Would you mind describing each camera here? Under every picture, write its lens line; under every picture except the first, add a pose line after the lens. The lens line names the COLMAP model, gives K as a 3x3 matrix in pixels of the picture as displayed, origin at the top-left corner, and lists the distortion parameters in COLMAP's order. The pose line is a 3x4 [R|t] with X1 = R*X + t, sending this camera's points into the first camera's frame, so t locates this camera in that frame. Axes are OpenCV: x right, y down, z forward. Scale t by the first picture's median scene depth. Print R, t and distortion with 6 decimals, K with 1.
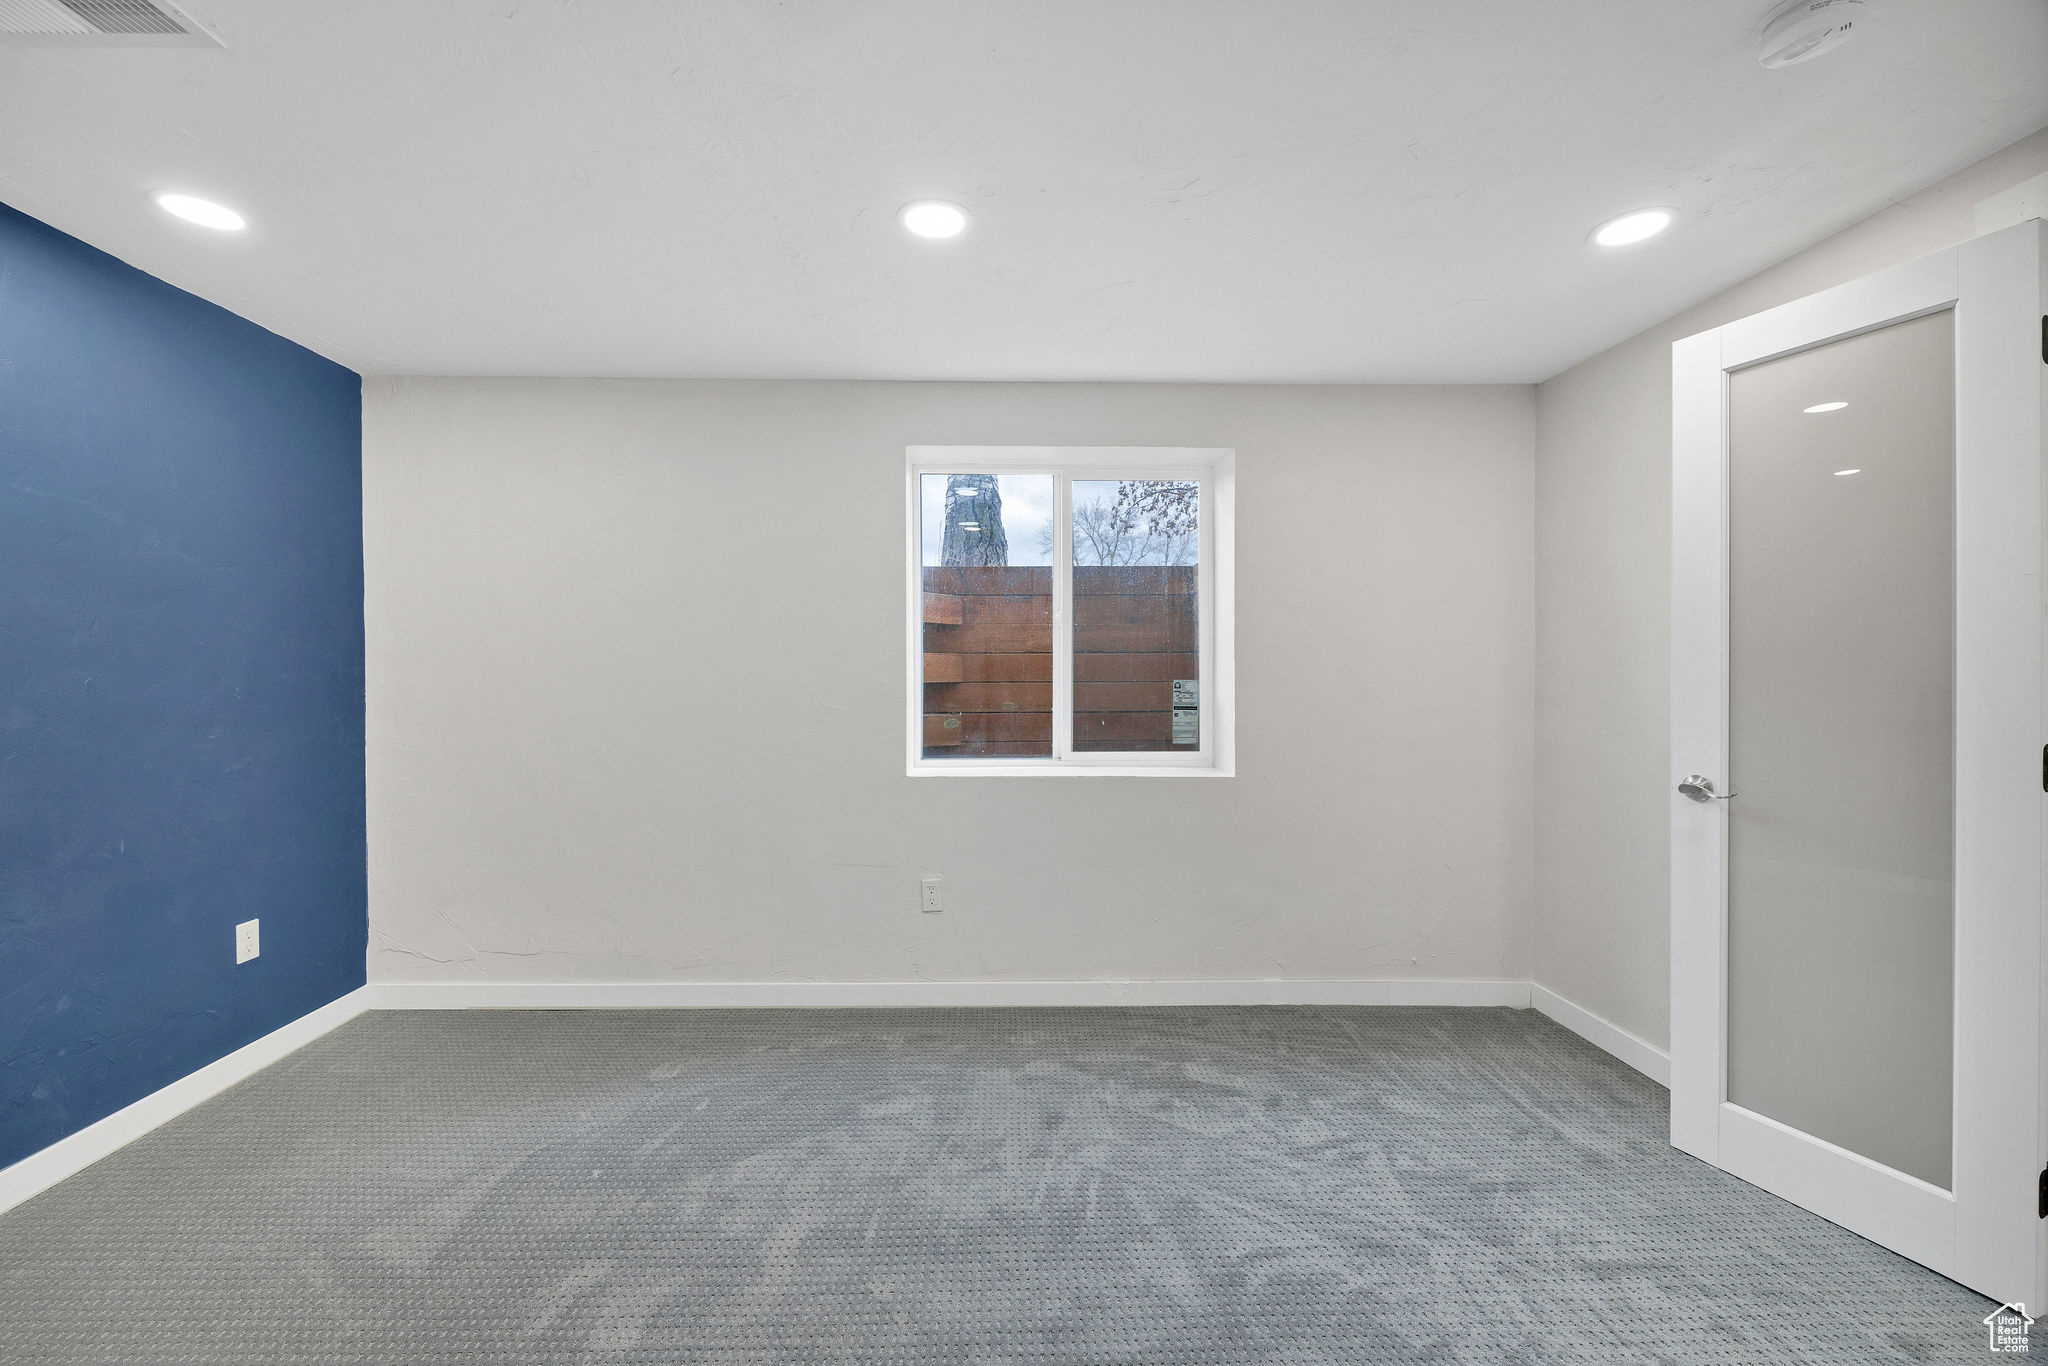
lens RADIAL K [[824.4, 0, 1005.0], [0, 824.4, 680.9], [0, 0, 1]] dist [-0.003722, 0.000244]
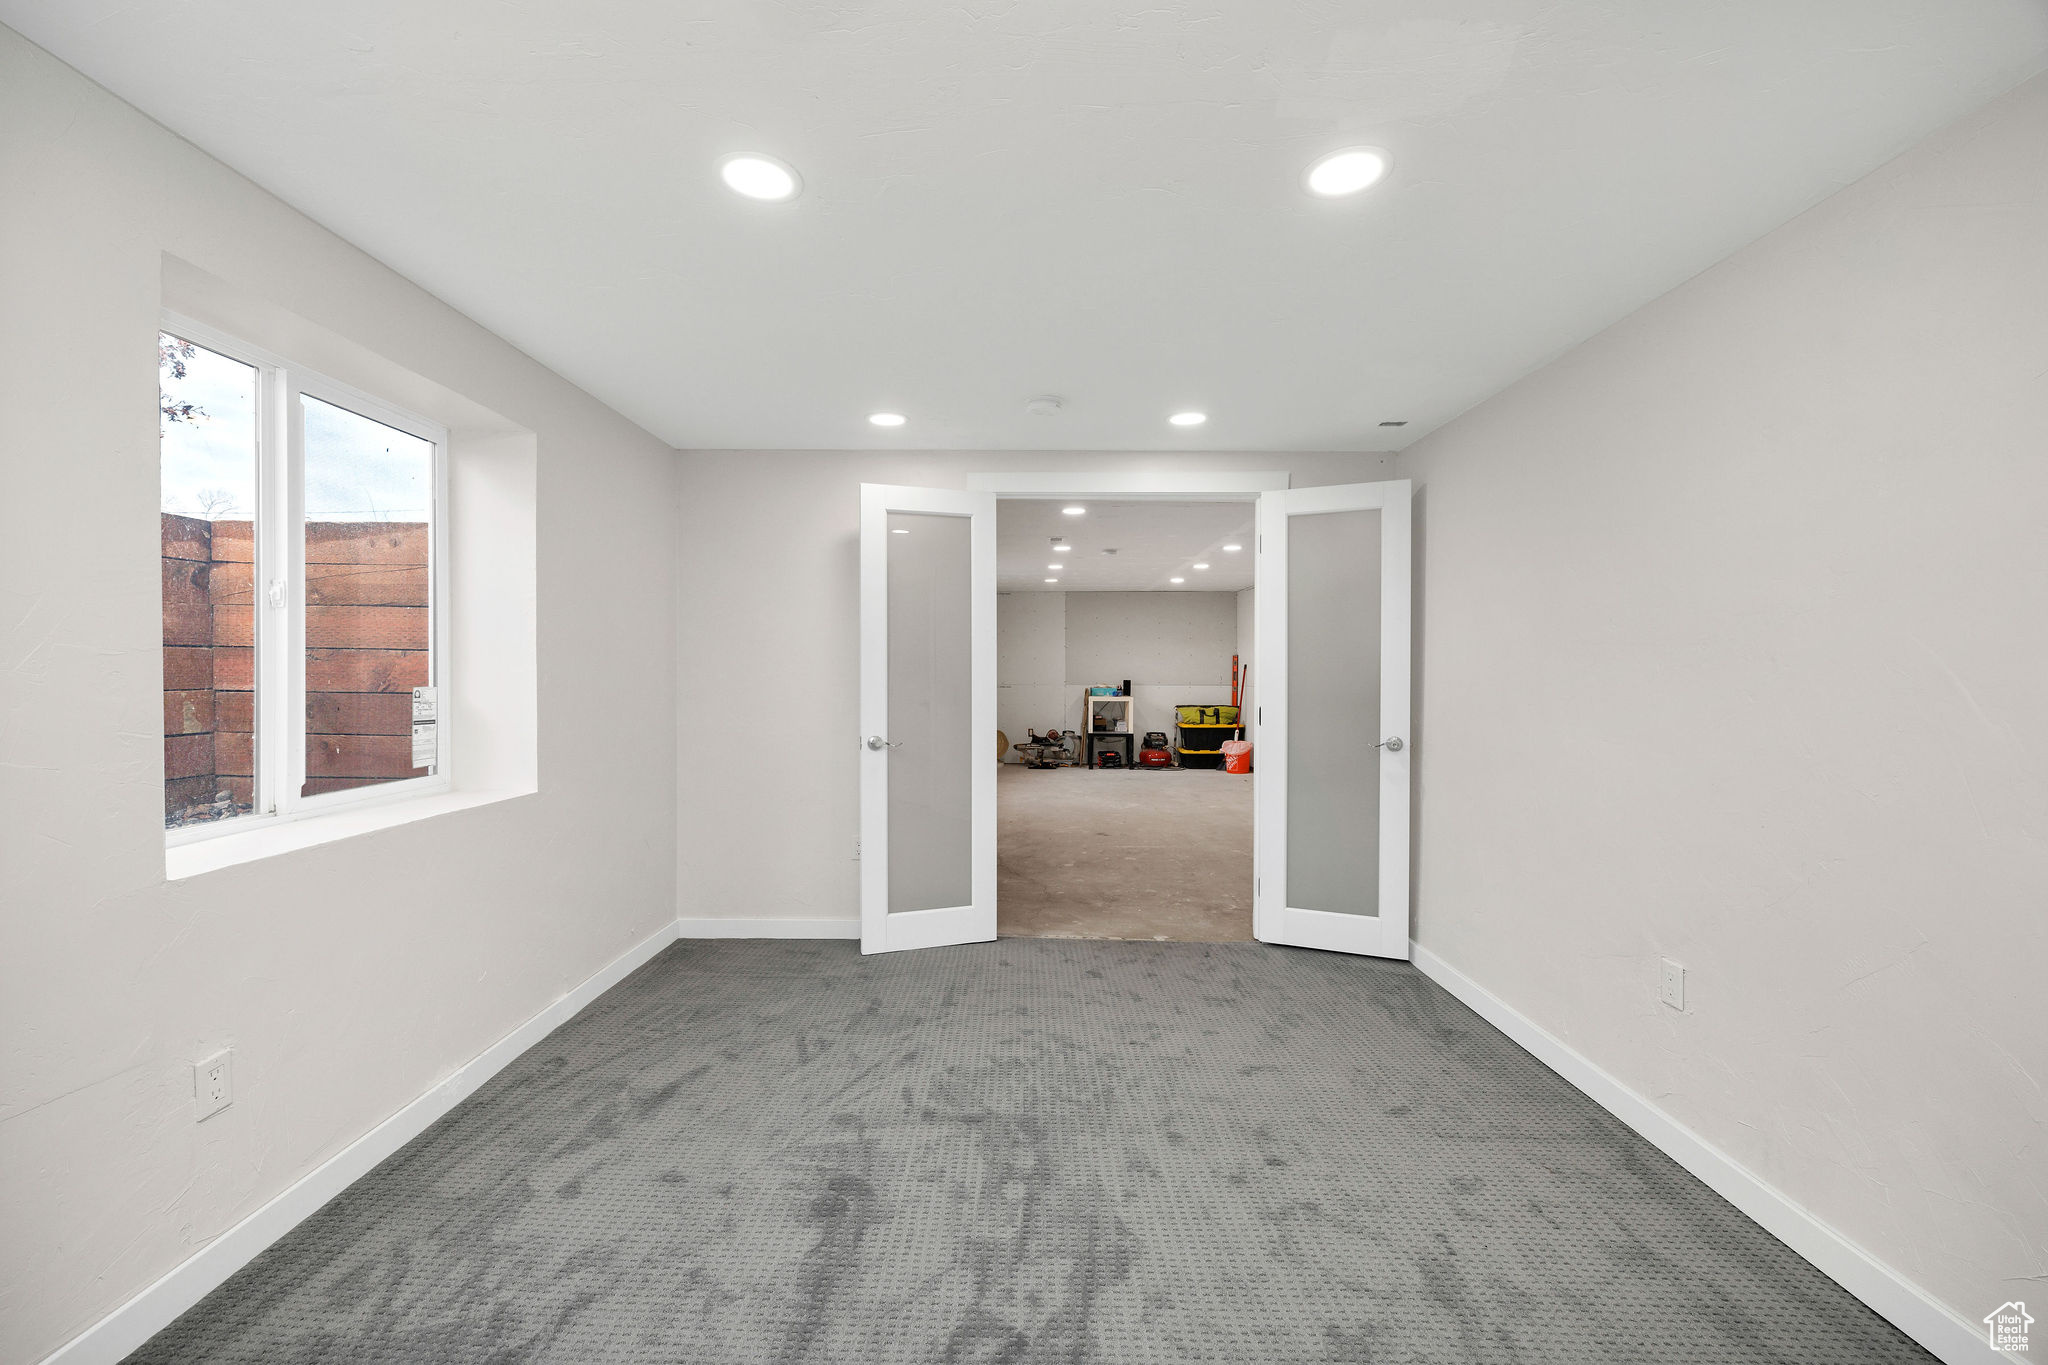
lens RADIAL K [[824.4, 0, 1007.6], [0, 824.4, 677.3], [0, 0, 1]] dist [-0.003722, 0.000244]
pose [[0.036195, -0.004977, 0.999332, -0.806321], [0.008477, 0.999953, 0.004673, -0.013971], [-0.999309, 0.008302, 0.036235, 0.579798]]
